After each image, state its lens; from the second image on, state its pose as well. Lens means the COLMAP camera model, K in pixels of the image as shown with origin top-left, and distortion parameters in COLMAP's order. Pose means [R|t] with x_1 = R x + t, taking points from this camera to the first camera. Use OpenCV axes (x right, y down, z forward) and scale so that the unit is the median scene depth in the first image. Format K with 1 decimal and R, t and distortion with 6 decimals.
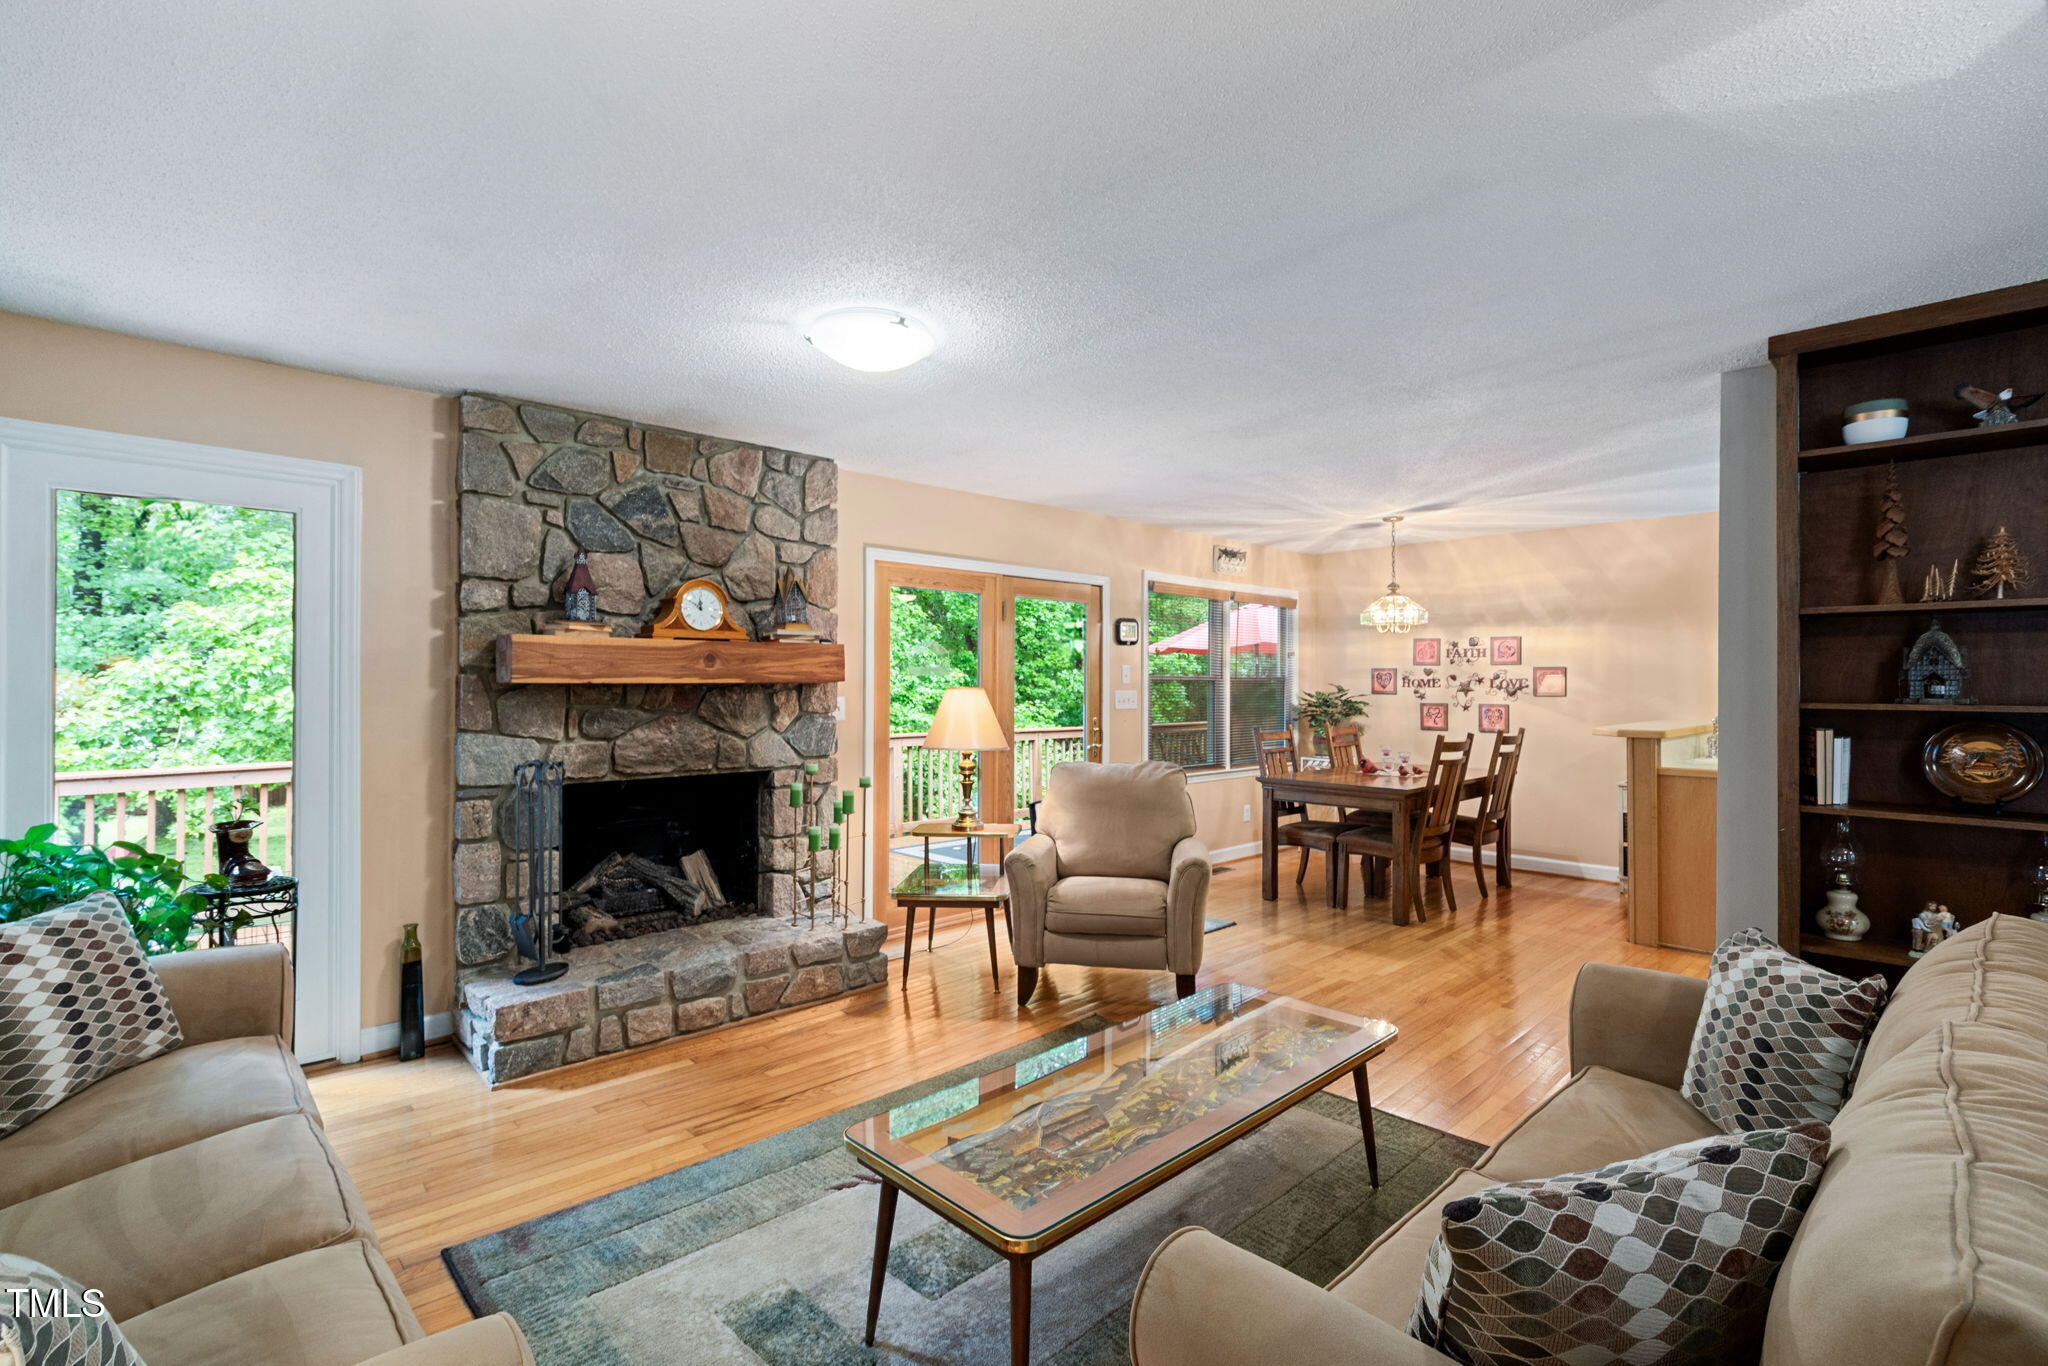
lens RADIAL K [[930.9, 0, 1022.9], [0, 930.9, 686.8], [0, 0, 1]] dist [-0.005405, 0.002601]
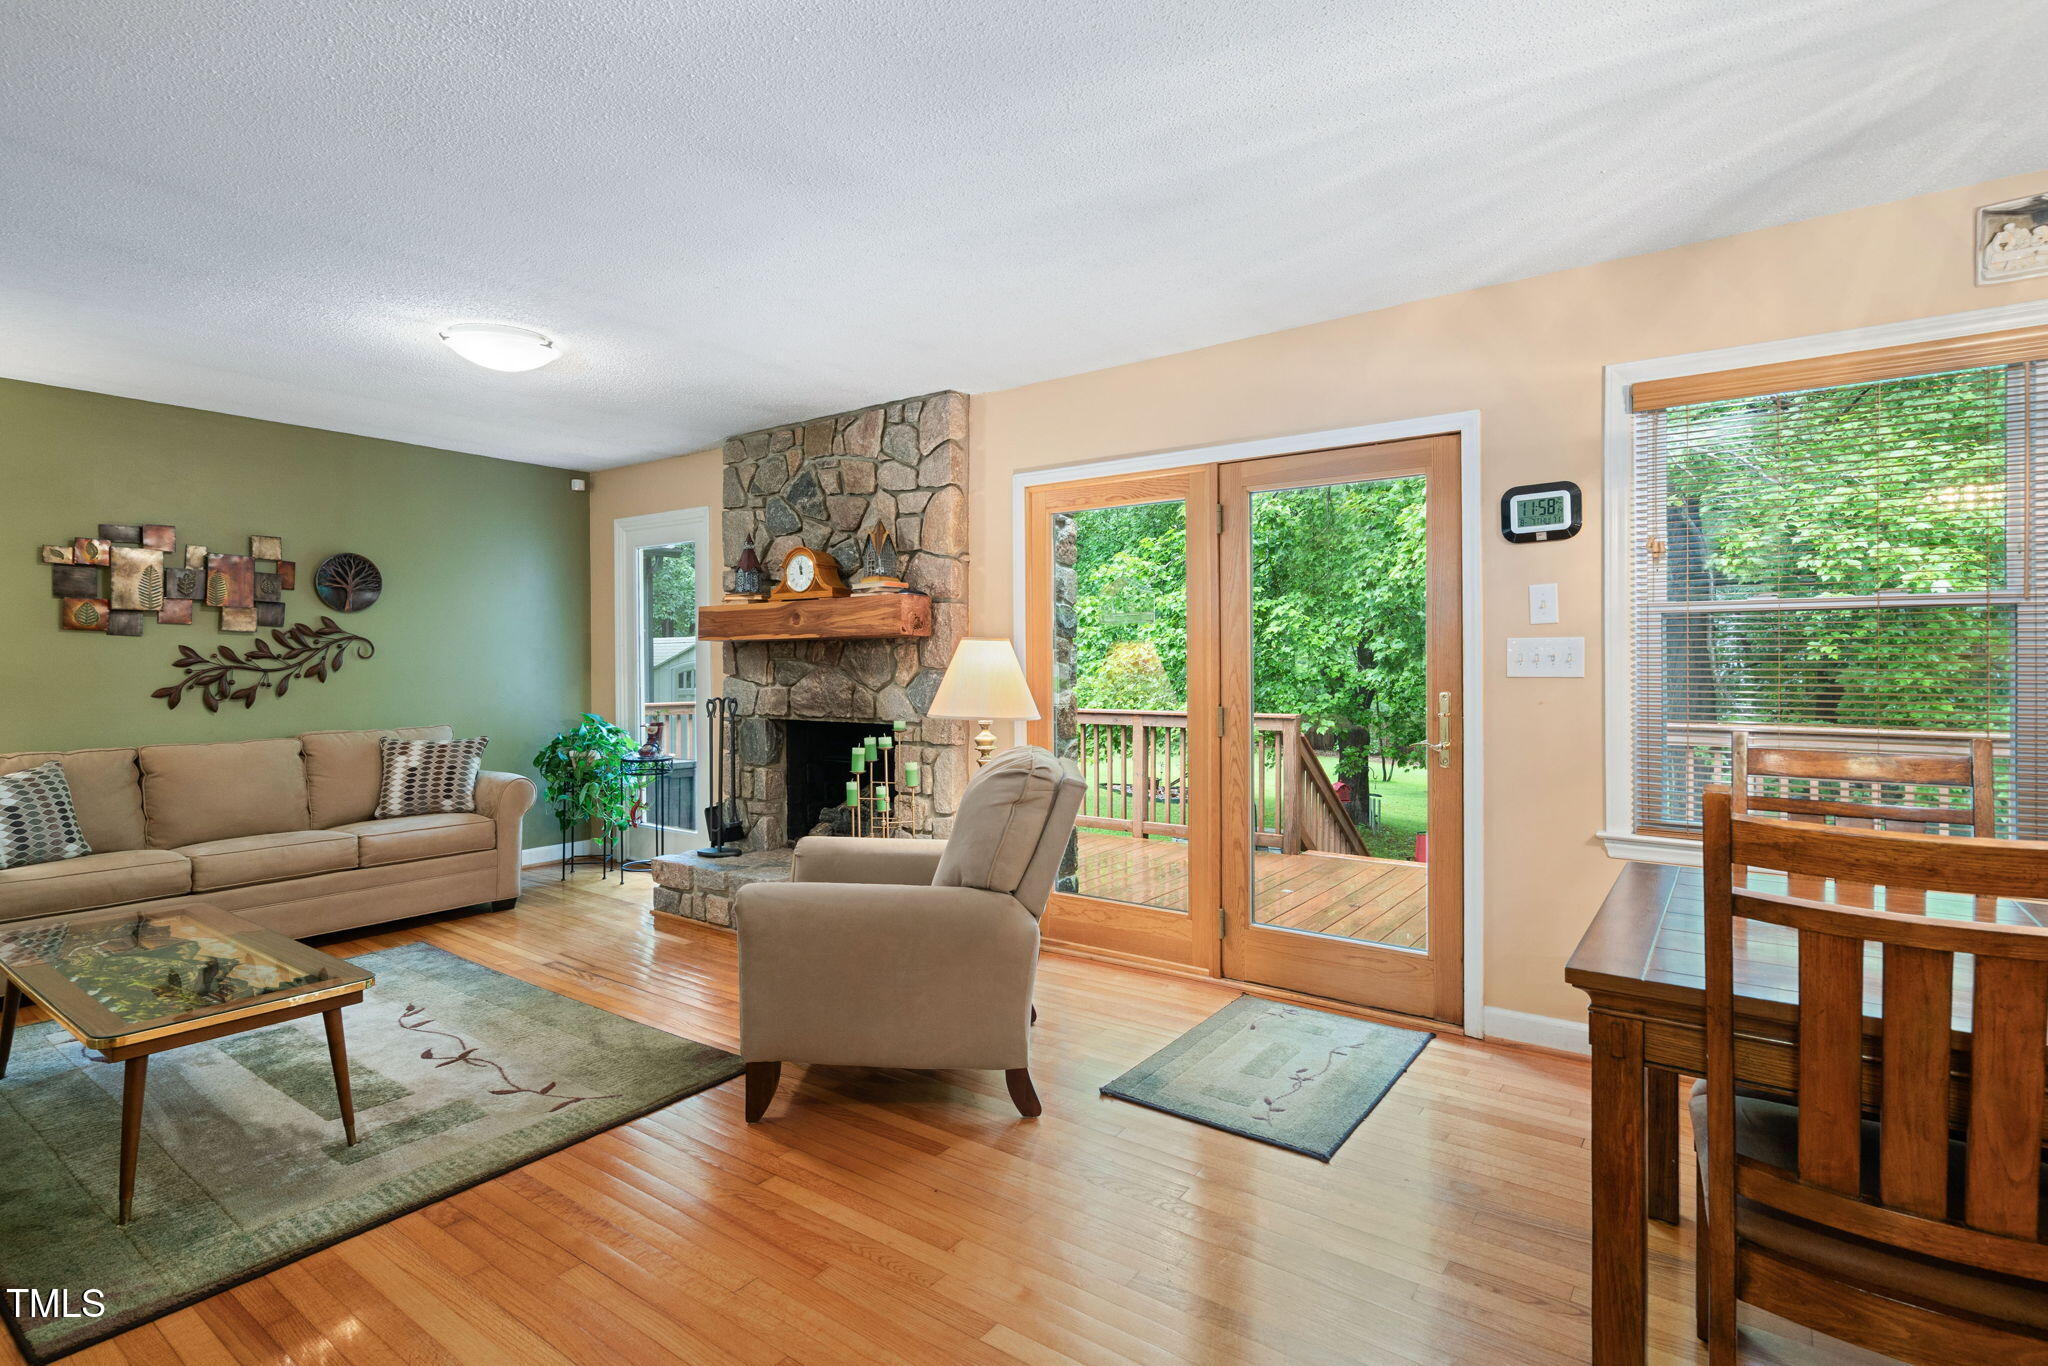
lens RADIAL K [[995.7, 0, 1031.2], [0, 995.7, 668.8], [0, 0, 1]] dist [0.001011, 0.001479]
pose [[0.181836, 0.005918, -0.983311, 0.662504], [0.001563, 0.999979, 0.006307, 0.019039], [0.983328, -0.002683, 0.181823, 0.775766]]
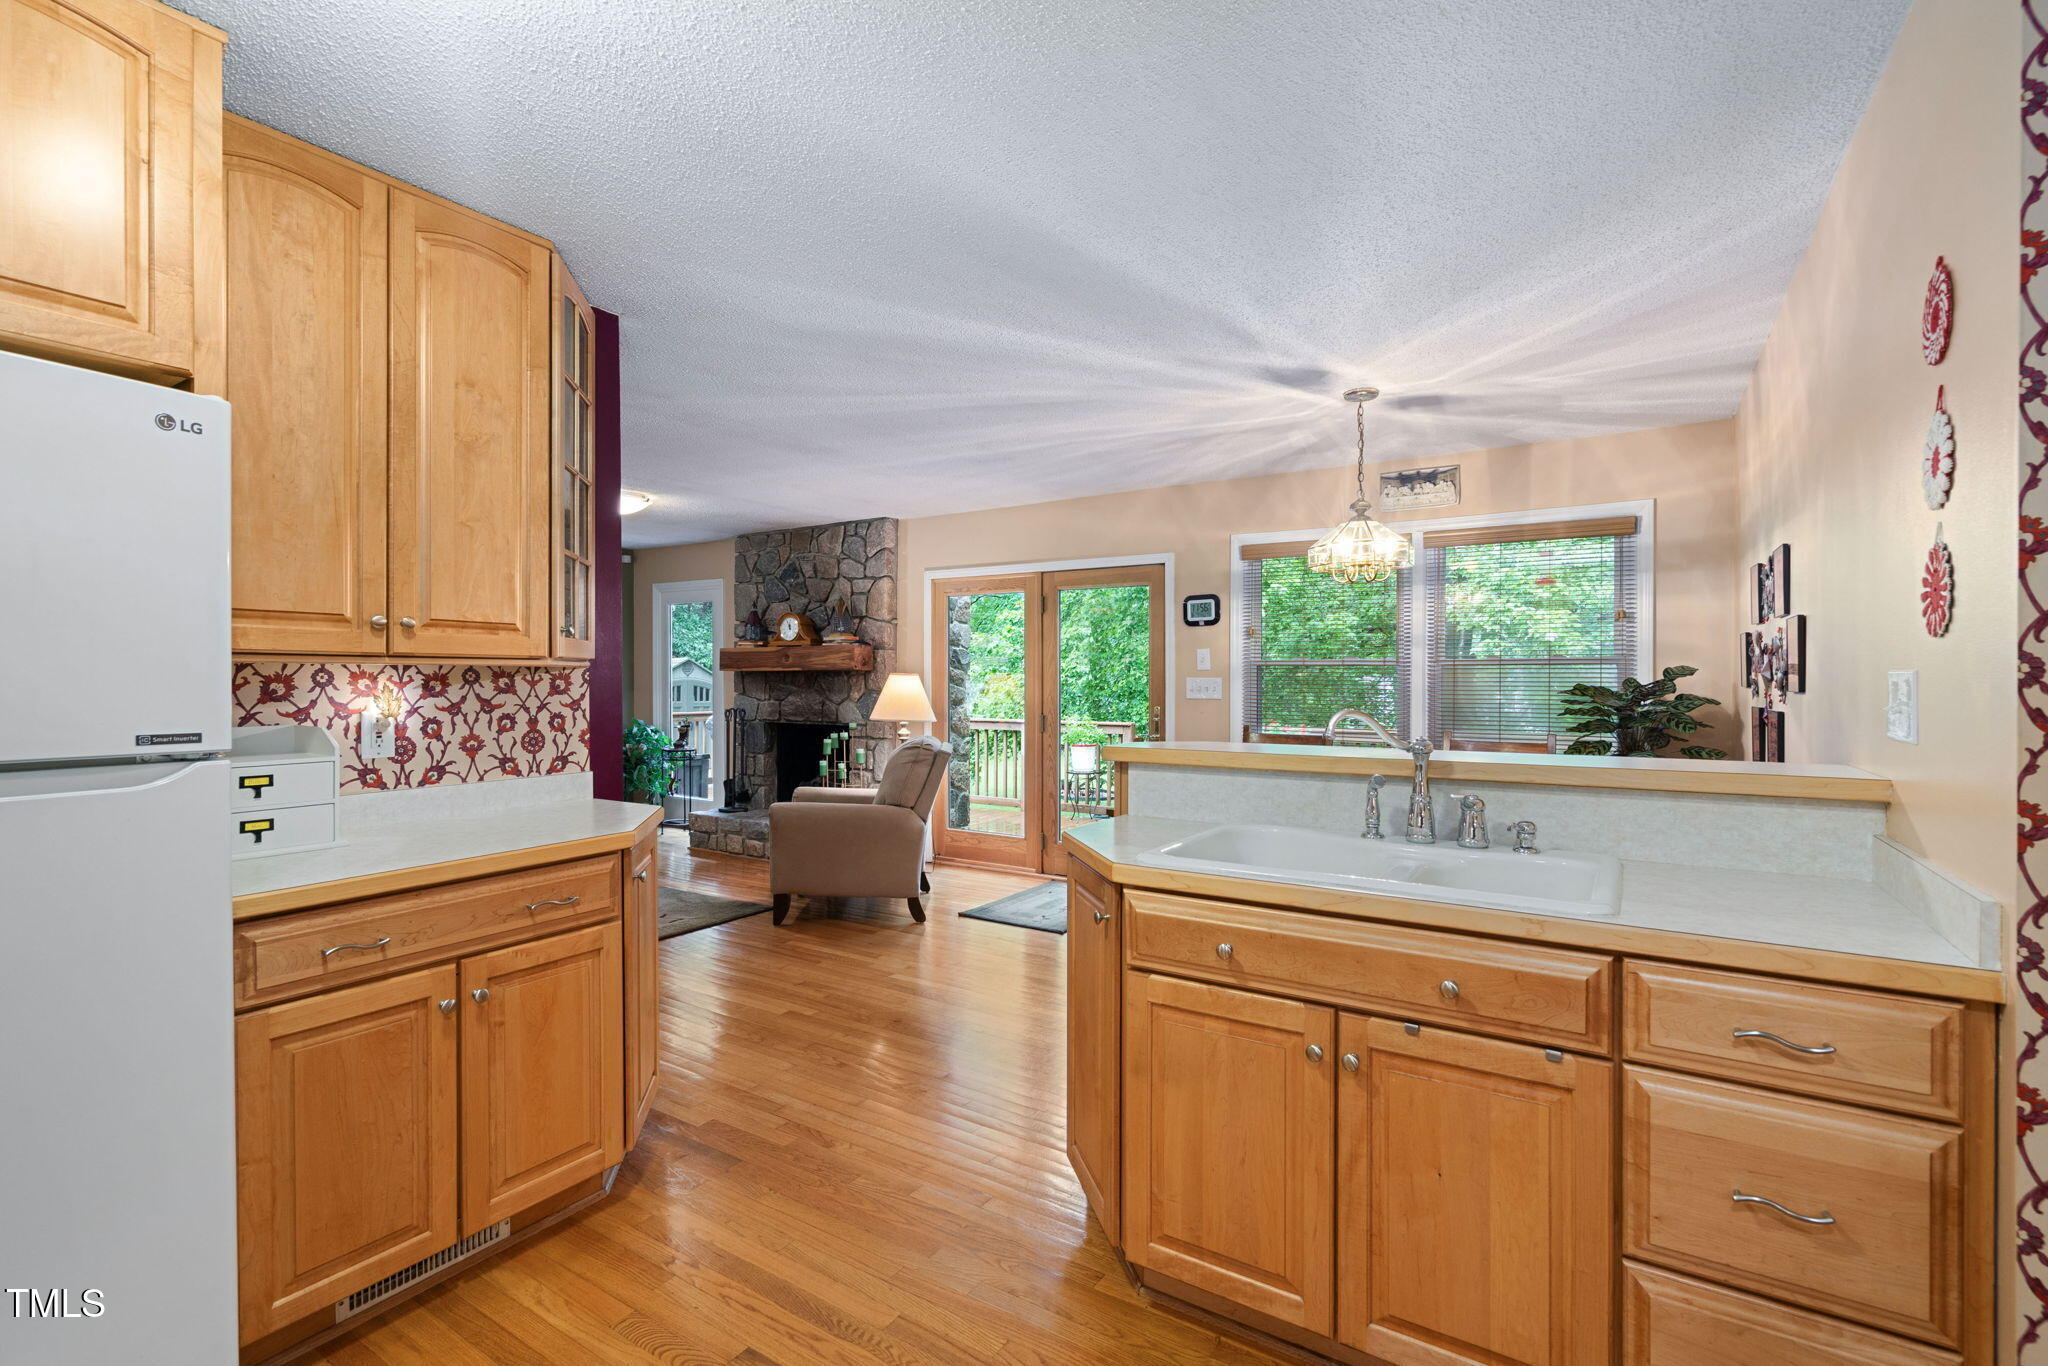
lens RADIAL K [[930.9, 0, 1023.4], [0, 930.9, 681.1], [0, 0, 1]] dist [-0.005405, 0.002601]
pose [[0.233723, 0.004727, -0.972292, 1.092067], [-0.004410, 0.999983, 0.003802, 0.005691], [0.972293, 0.003399, 0.233740, 0.749159]]
